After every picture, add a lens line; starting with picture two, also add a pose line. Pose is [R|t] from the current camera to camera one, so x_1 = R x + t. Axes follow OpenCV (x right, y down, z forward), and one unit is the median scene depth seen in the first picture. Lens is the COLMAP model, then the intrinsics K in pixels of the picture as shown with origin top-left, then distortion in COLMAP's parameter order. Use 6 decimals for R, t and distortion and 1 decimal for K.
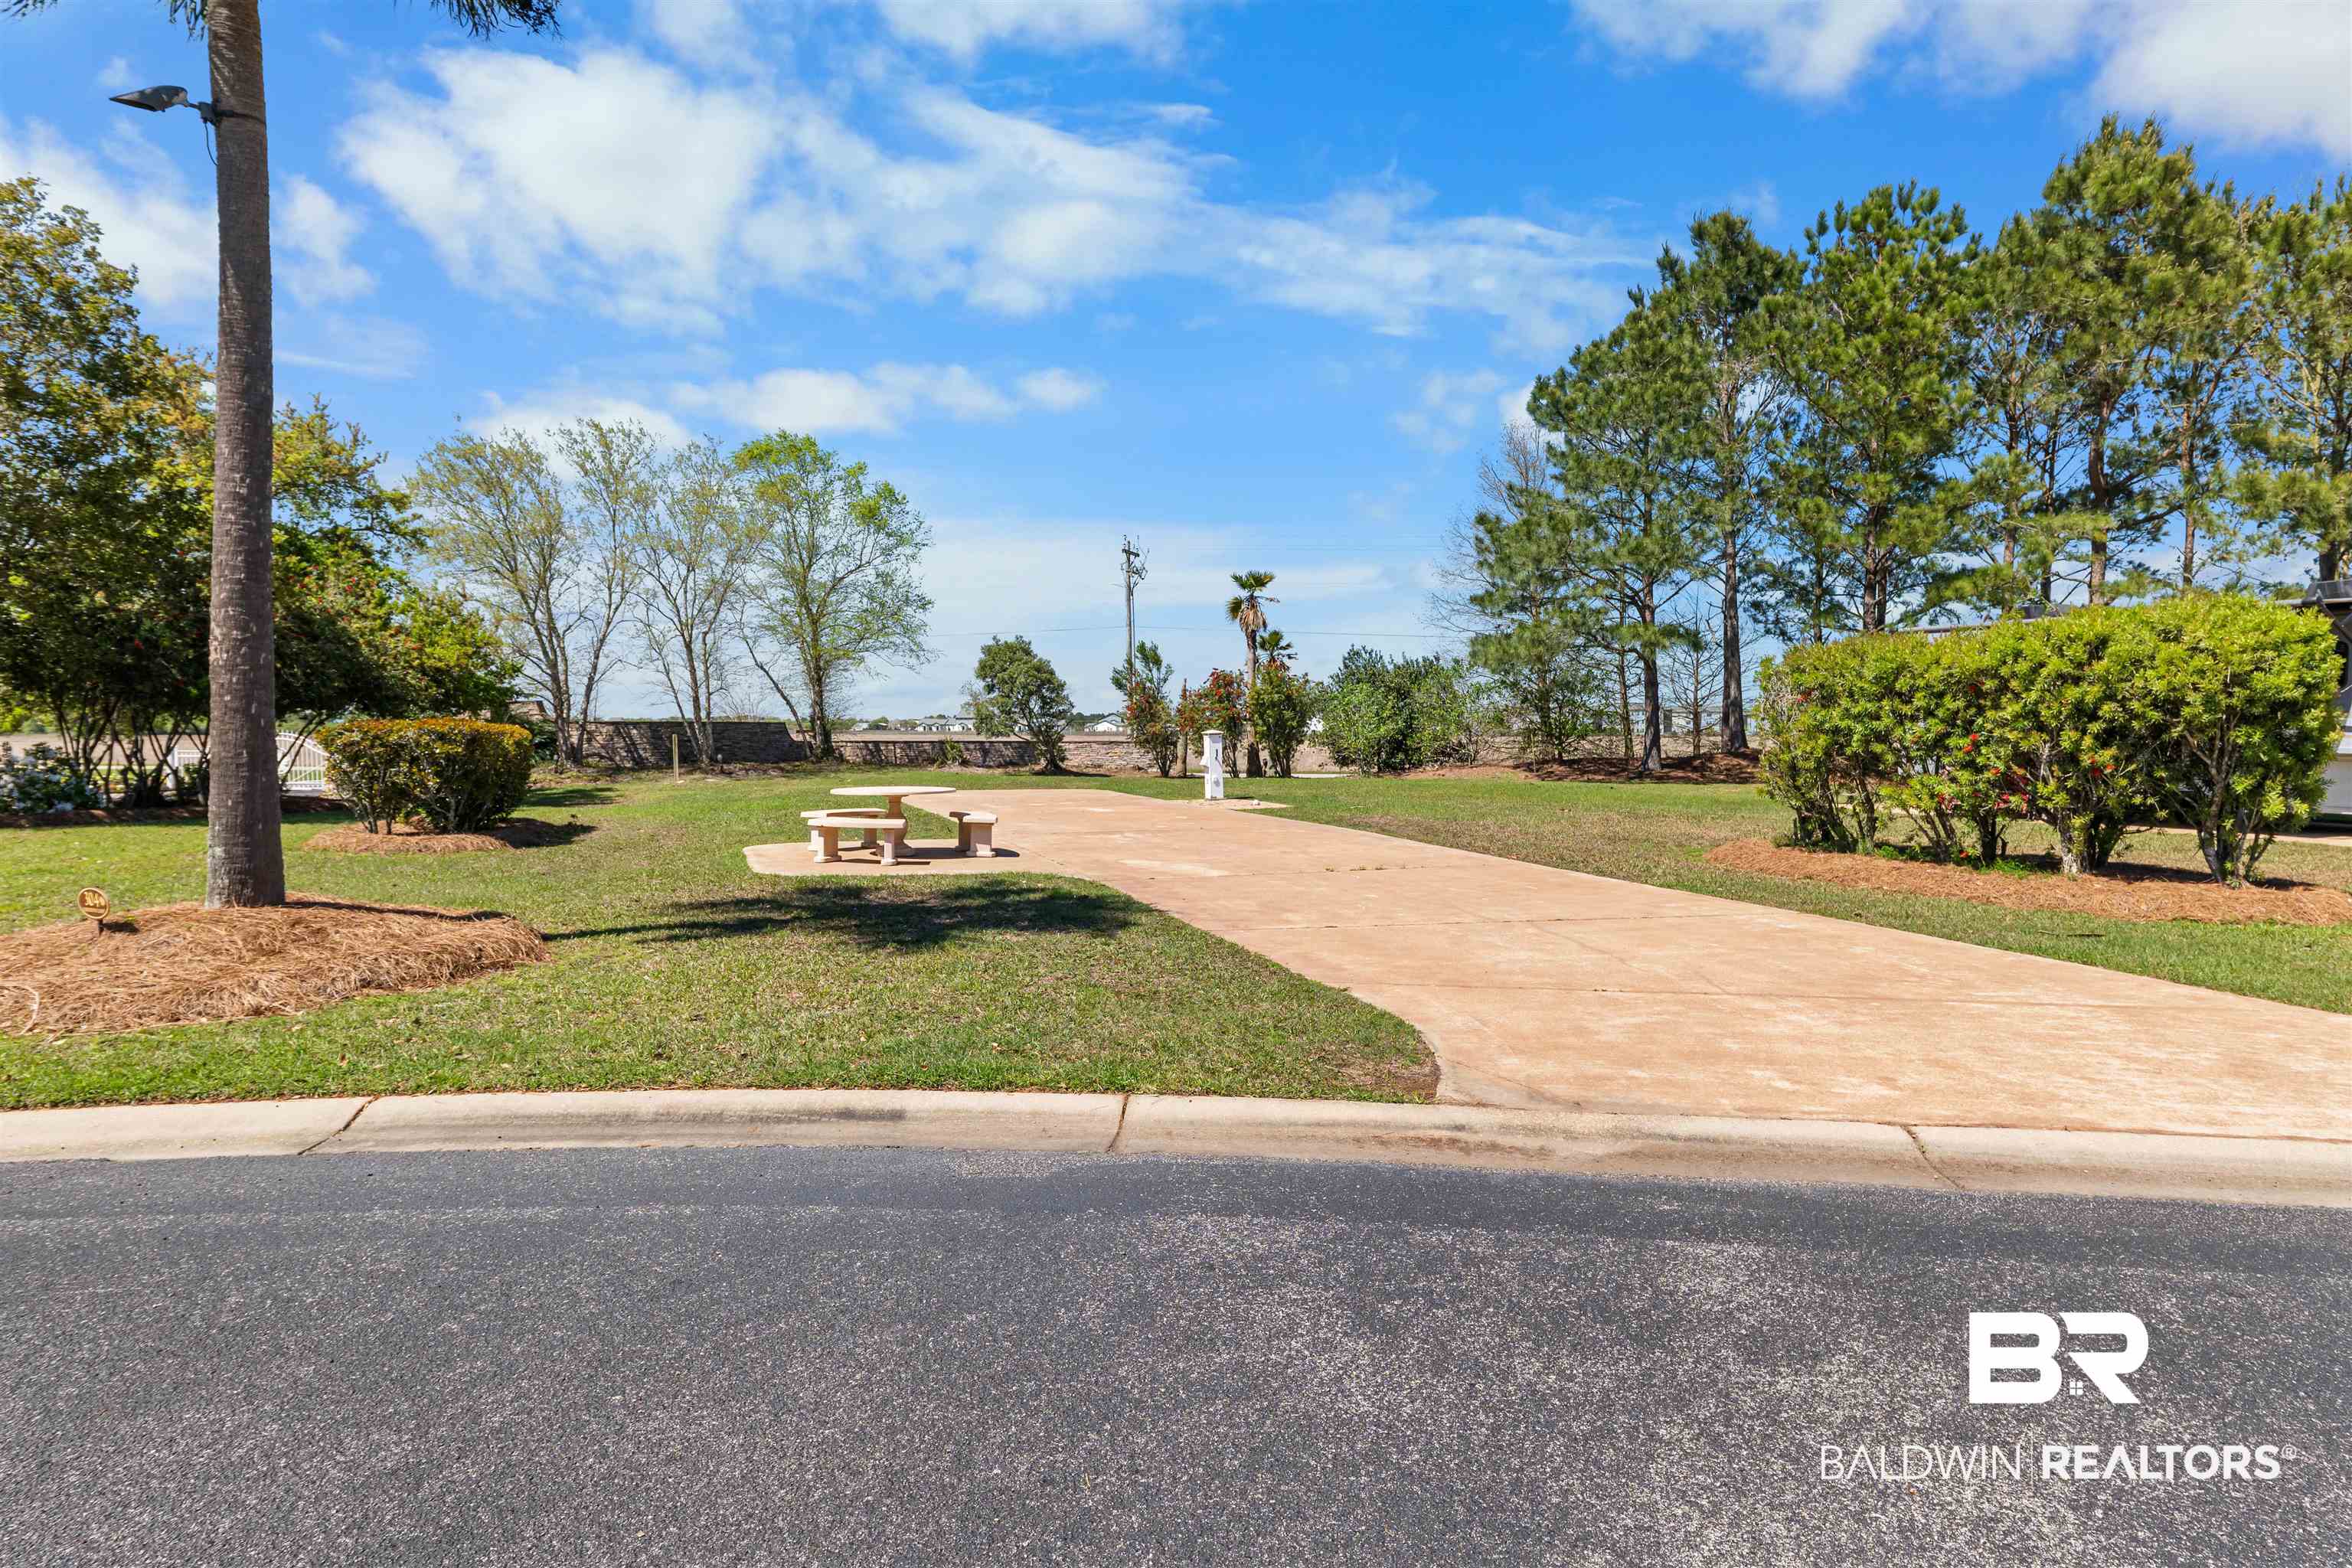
lens RADIAL K [[1322.6, 0, 1165.0], [0, 1322.6, 786.0], [0, 0, 1]] dist [0.001455, -0.000881]
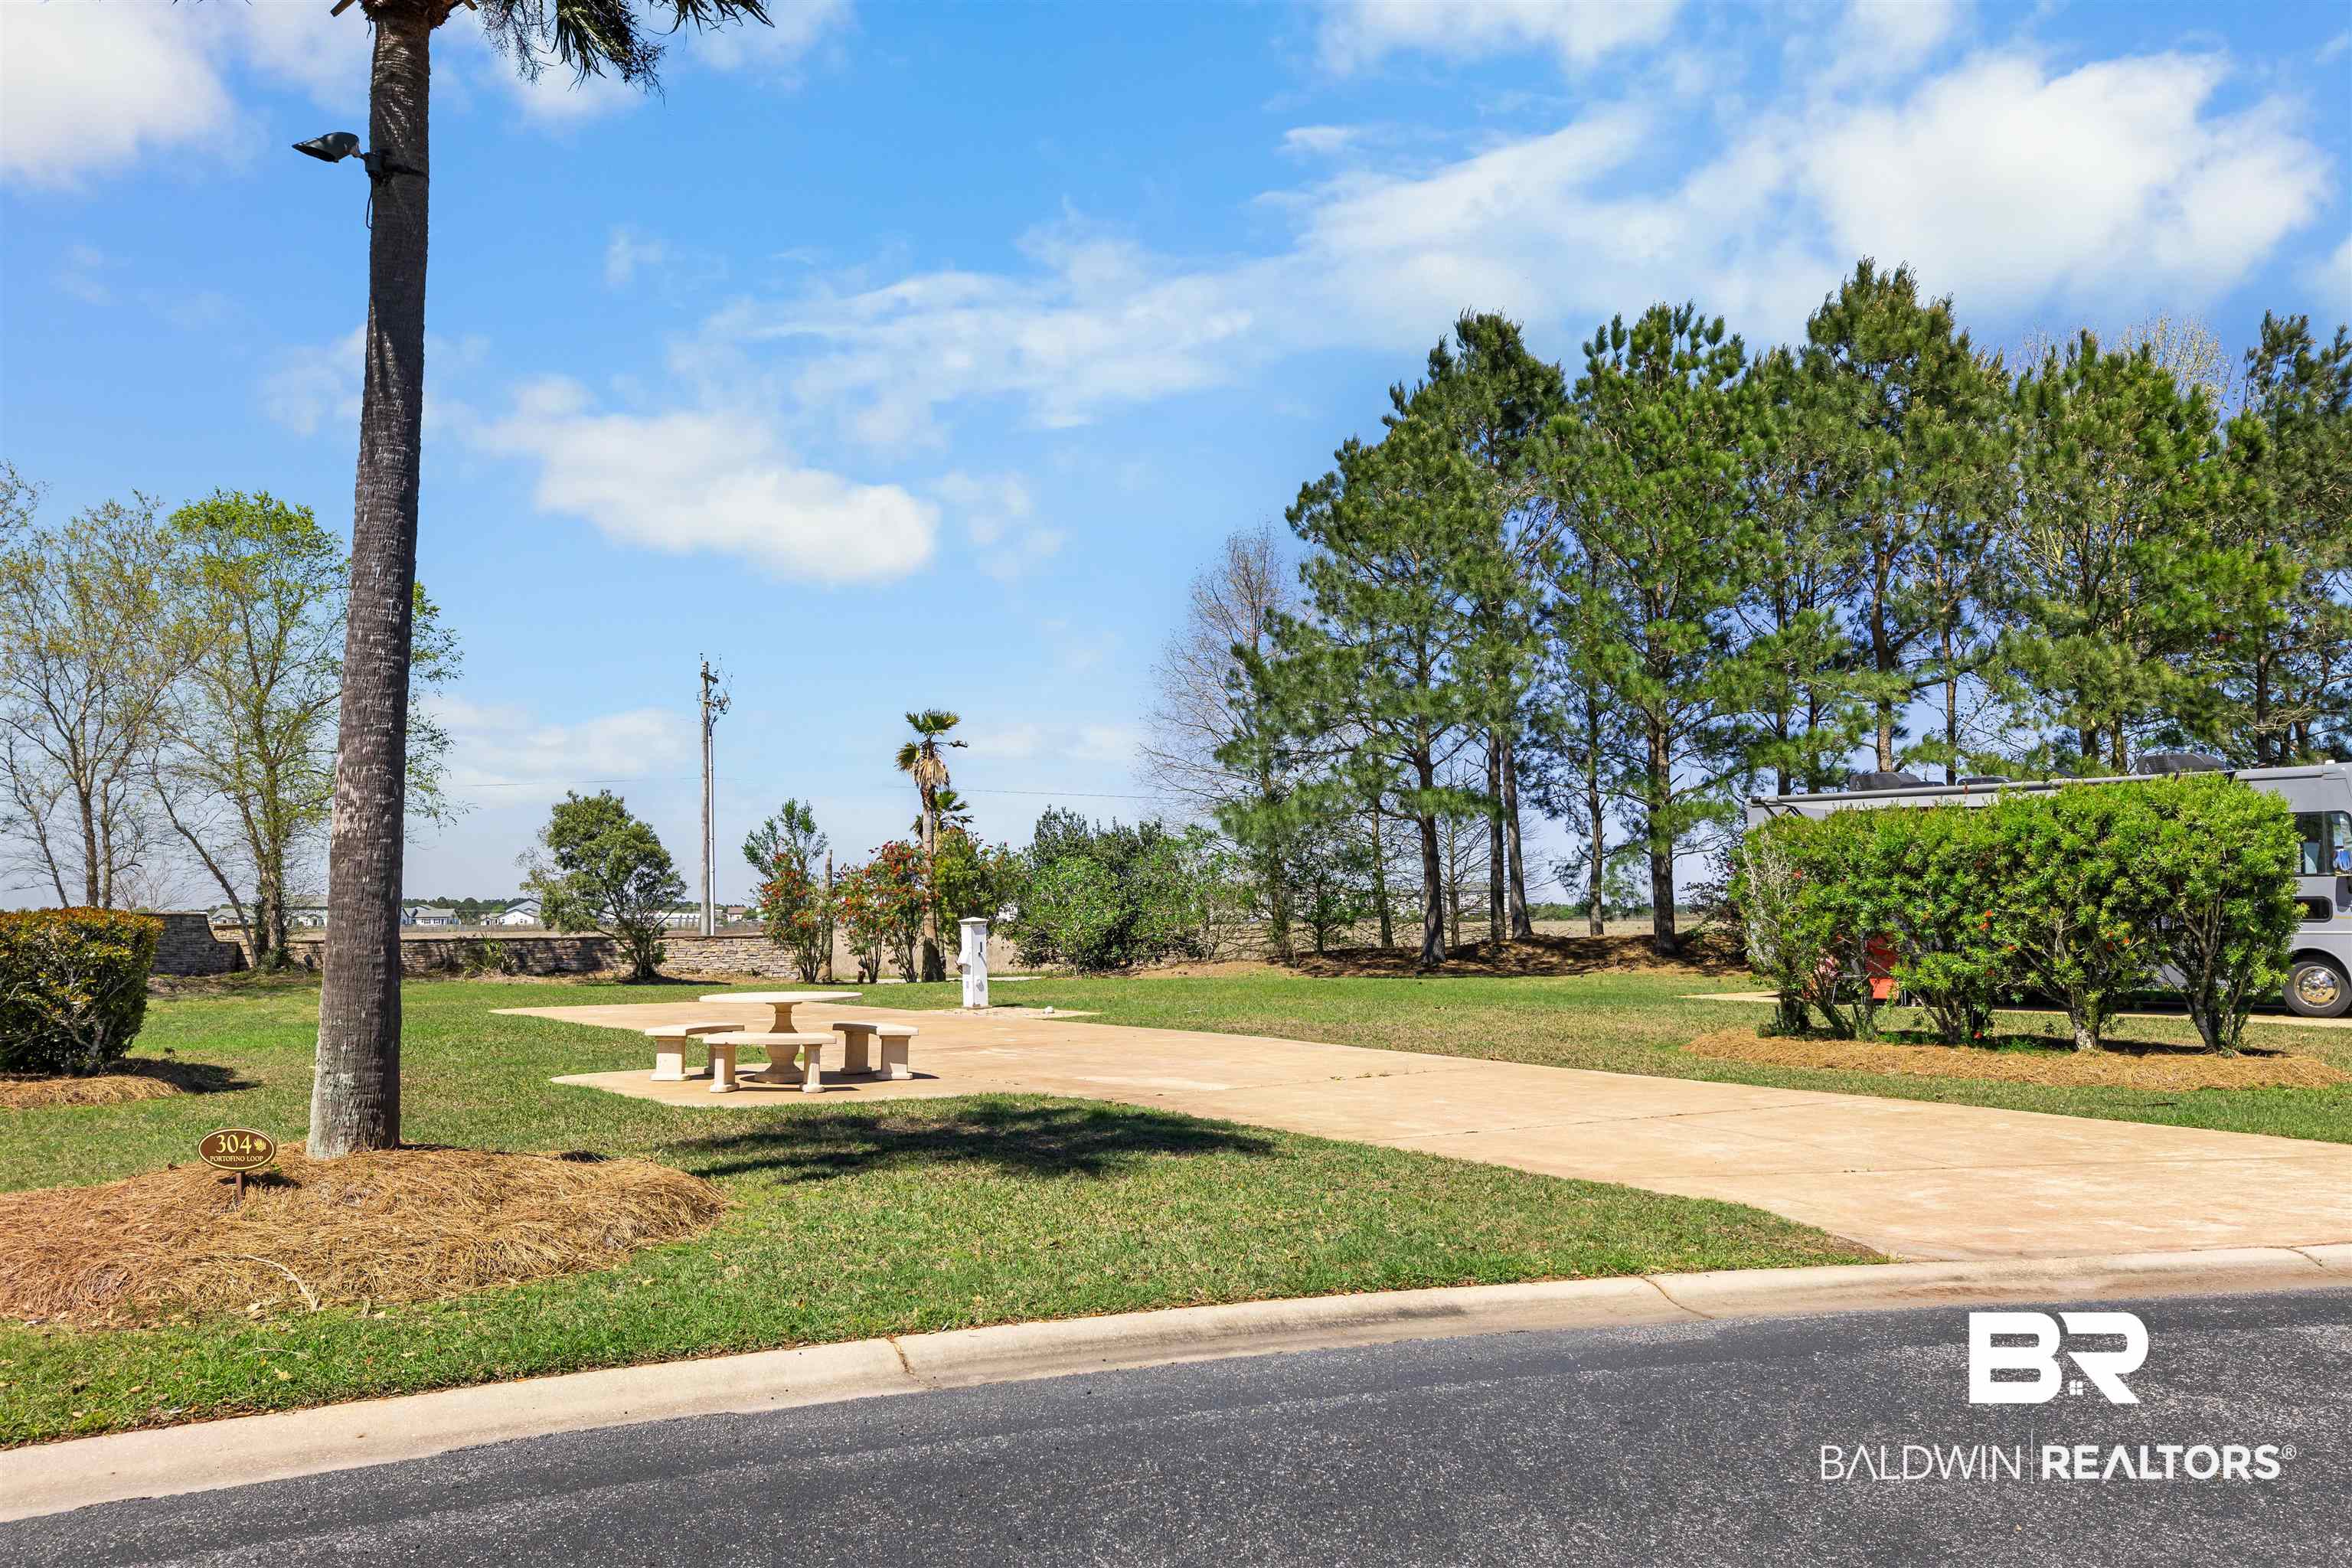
lens RADIAL K [[1826.5, 0, 1176.0], [0, 1826.5, 784.0], [0, 0, 1]] dist [-0.005974, 0.006238]
pose [[0.952970, 0.012234, 0.302817, -0.177134], [0.023026, 0.993374, -0.112595, 0.003003], [-0.302188, 0.114273, 0.946374, -0.052360]]
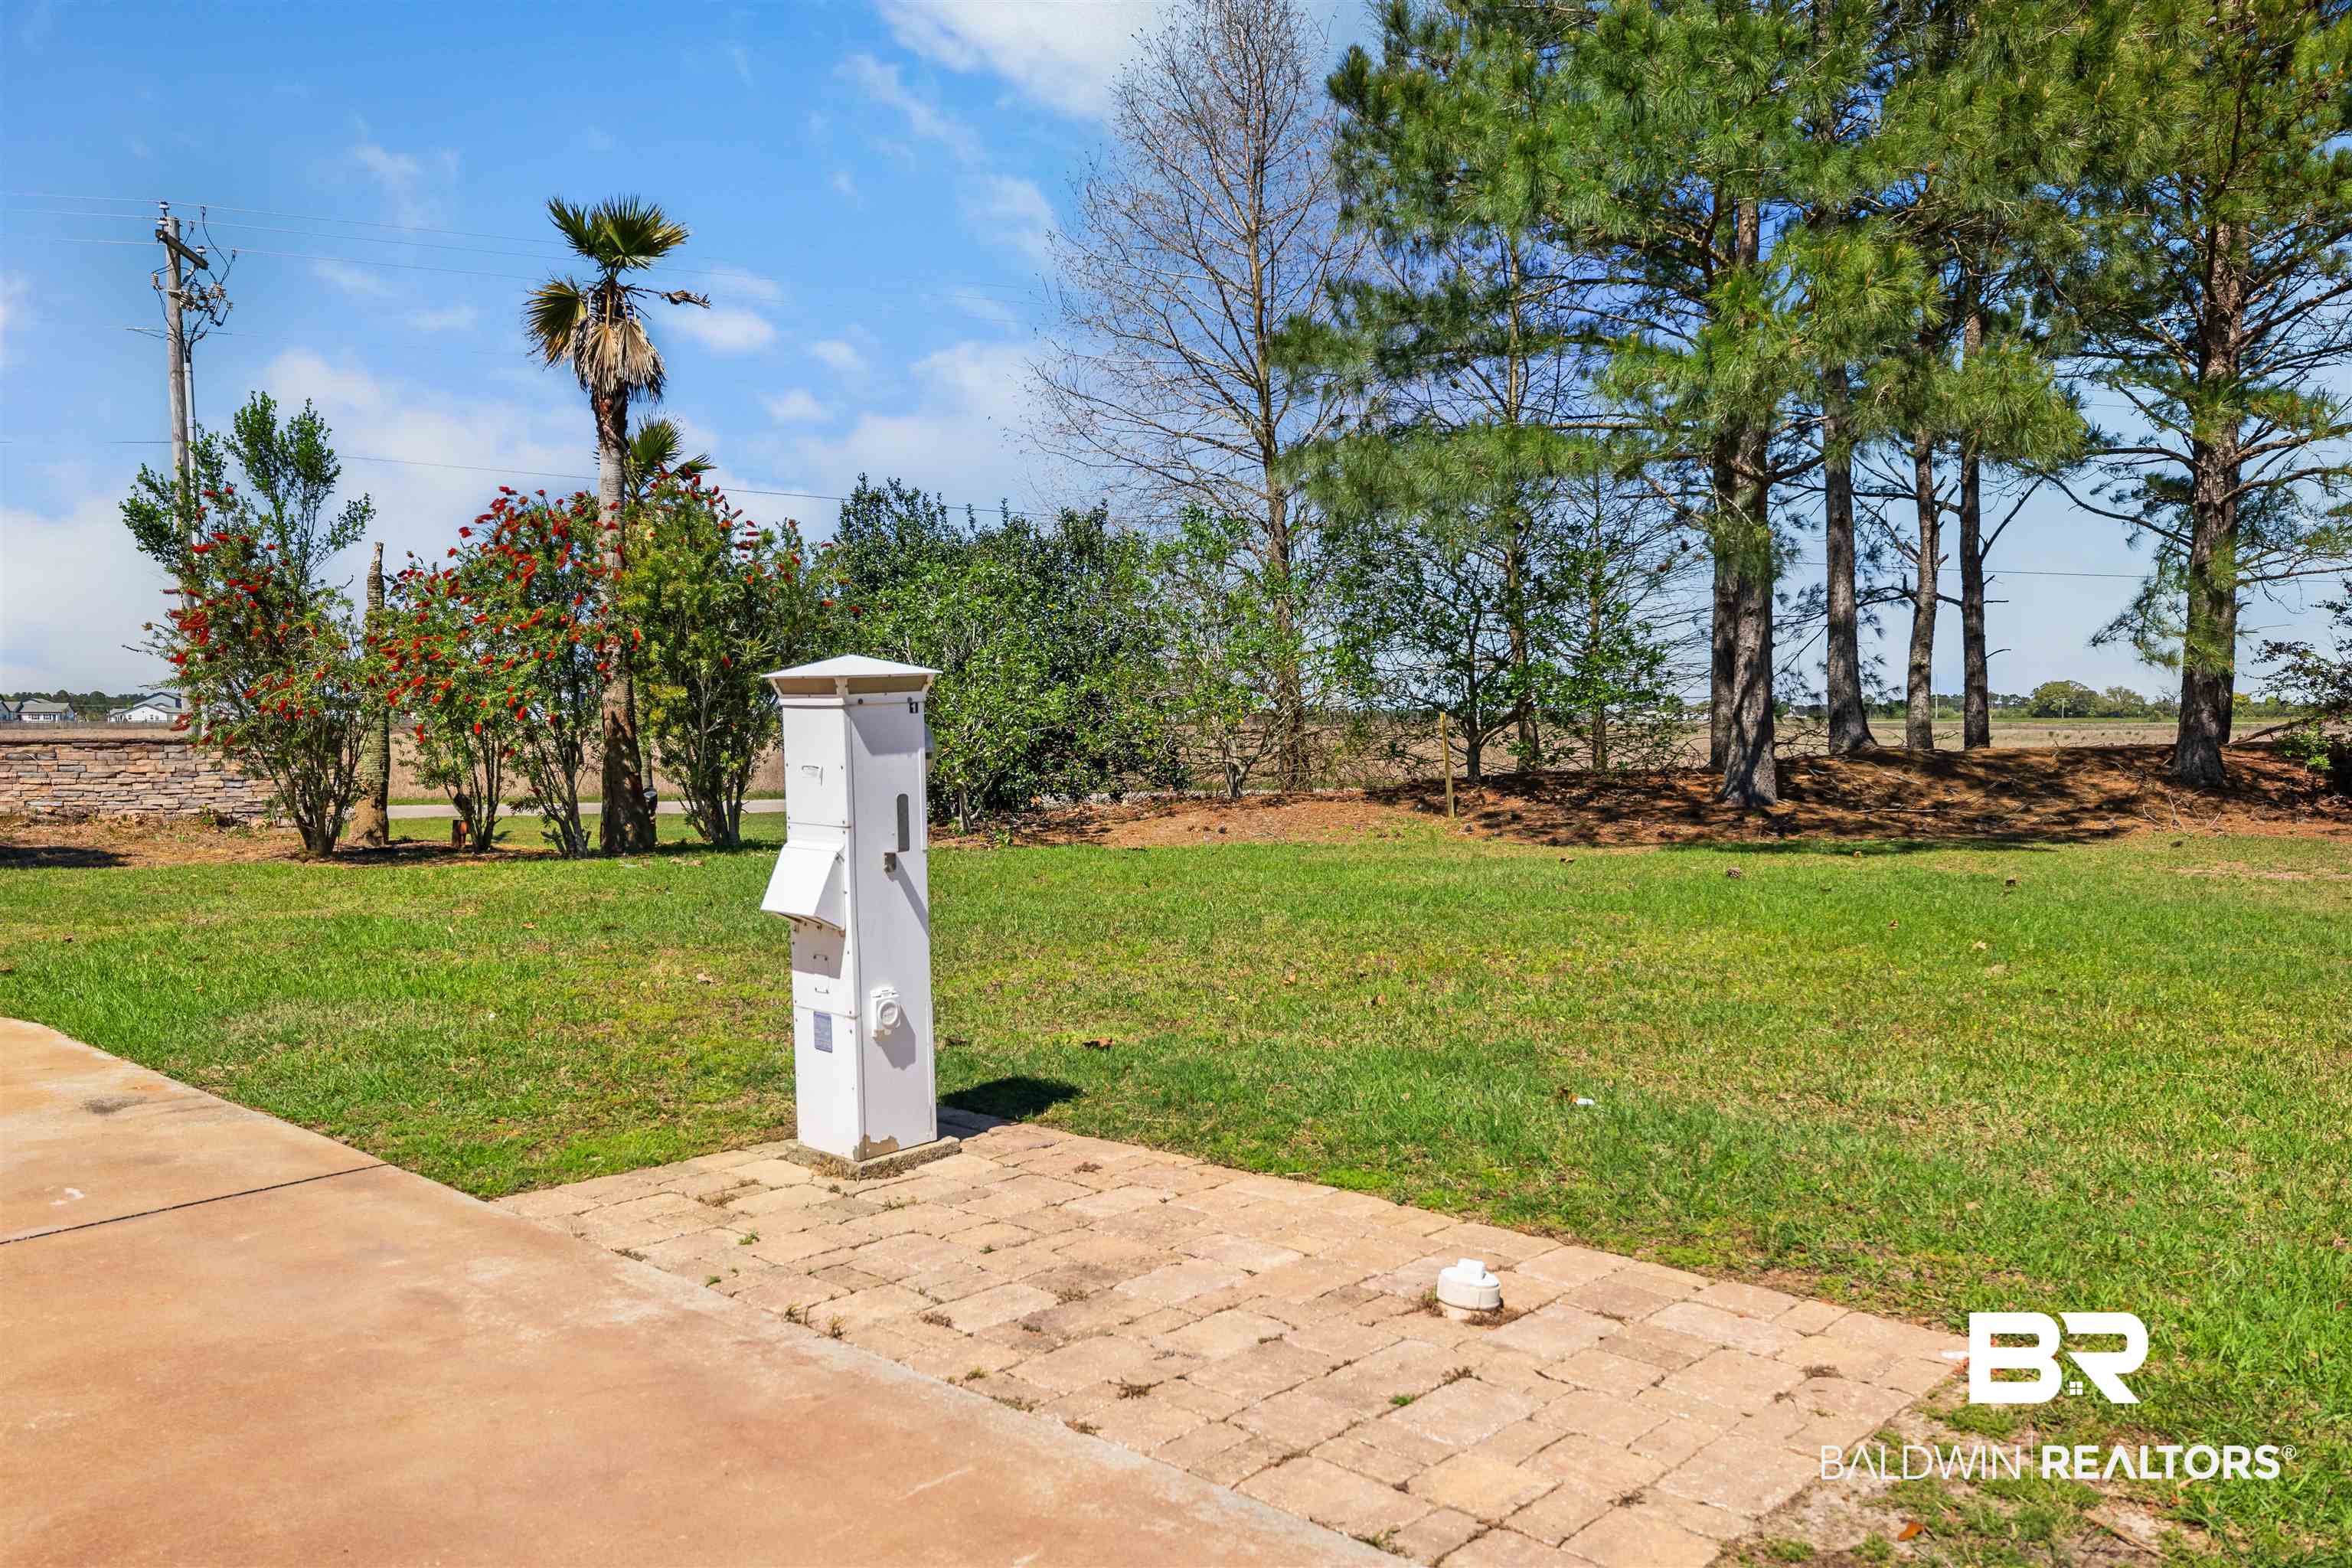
lens RADIAL K [[1826.5, 0, 1176.0], [0, 1826.5, 784.0], [0, 0, 1]] dist [-0.005974, 0.006238]
pose [[0.892516, -0.017726, 0.450667, -0.020742], [0.020834, 0.999781, -0.001936, -0.028624], [-0.450534, 0.011117, 0.892690, 0.824976]]
